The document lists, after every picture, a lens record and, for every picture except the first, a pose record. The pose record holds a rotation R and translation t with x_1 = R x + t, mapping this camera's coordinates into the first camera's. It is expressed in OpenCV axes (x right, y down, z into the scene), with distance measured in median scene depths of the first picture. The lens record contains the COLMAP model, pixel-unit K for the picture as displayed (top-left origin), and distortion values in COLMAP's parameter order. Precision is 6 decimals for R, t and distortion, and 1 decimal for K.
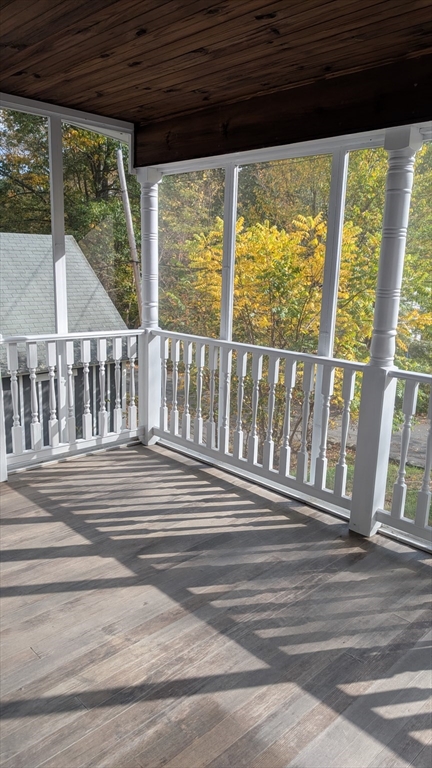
lens RADIAL K [[550.6, 0, 216.0], [0, 550.6, 384.0], [0, 0, 1]] dist [0.004852, 0.002179]
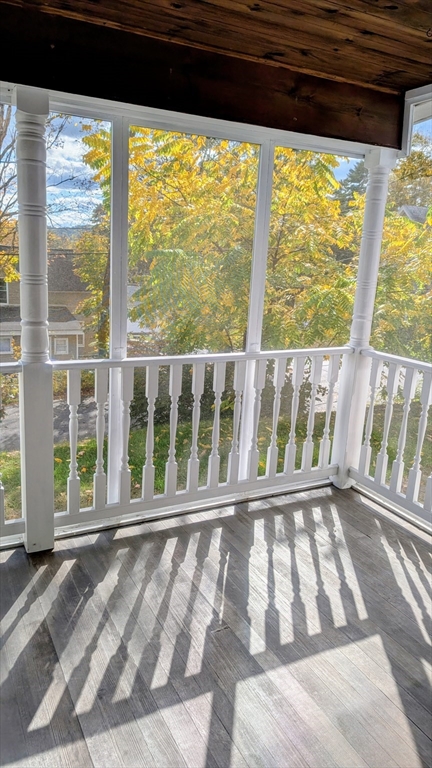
lens RADIAL K [[550.6, 0, 216.0], [0, 550.6, 384.0], [0, 0, 1]] dist [0.004852, 0.002179]
pose [[0.289479, -0.227273, 0.929811, -0.532219], [0.165359, 0.968671, 0.185290, -0.134824], [-0.942793, 0.100115, 0.317991, 0.529406]]
